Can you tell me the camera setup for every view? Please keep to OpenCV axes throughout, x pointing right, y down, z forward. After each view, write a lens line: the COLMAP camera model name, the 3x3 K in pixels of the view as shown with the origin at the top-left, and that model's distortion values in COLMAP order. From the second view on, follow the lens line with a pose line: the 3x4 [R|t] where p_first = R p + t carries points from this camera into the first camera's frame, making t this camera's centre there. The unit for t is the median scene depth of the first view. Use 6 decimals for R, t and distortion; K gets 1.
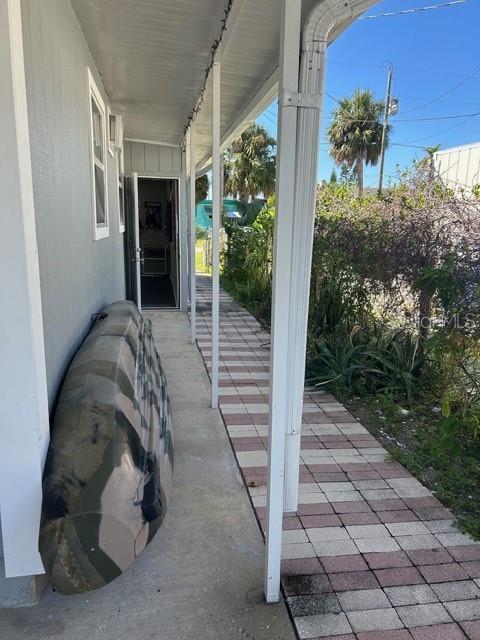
lens RADIAL K [[469.4, 0, 240.3], [0, 469.4, 319.4], [0, 0, 1]] dist [0.028292, 0.000554]
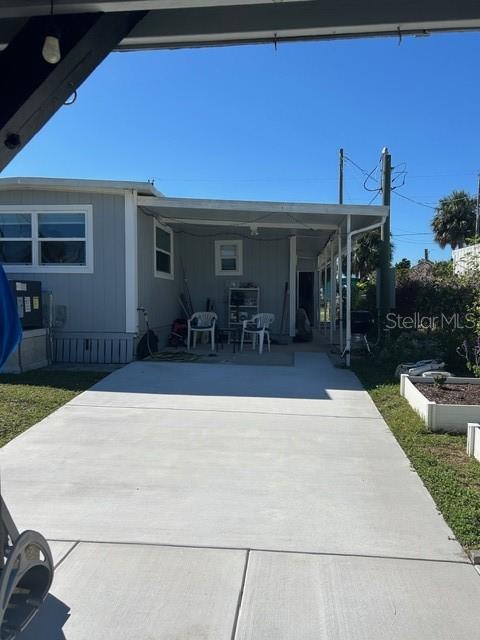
lens RADIAL K [[469.4, 0, 241.5], [0, 469.4, 318.5], [0, 0, 1]] dist [0.028292, 0.000554]
pose [[0.962085, -0.013520, -0.272415, 0.036538], [-0.031577, 0.986533, -0.160484, 0.076207], [0.270916, 0.163001, 0.948702, -0.306719]]
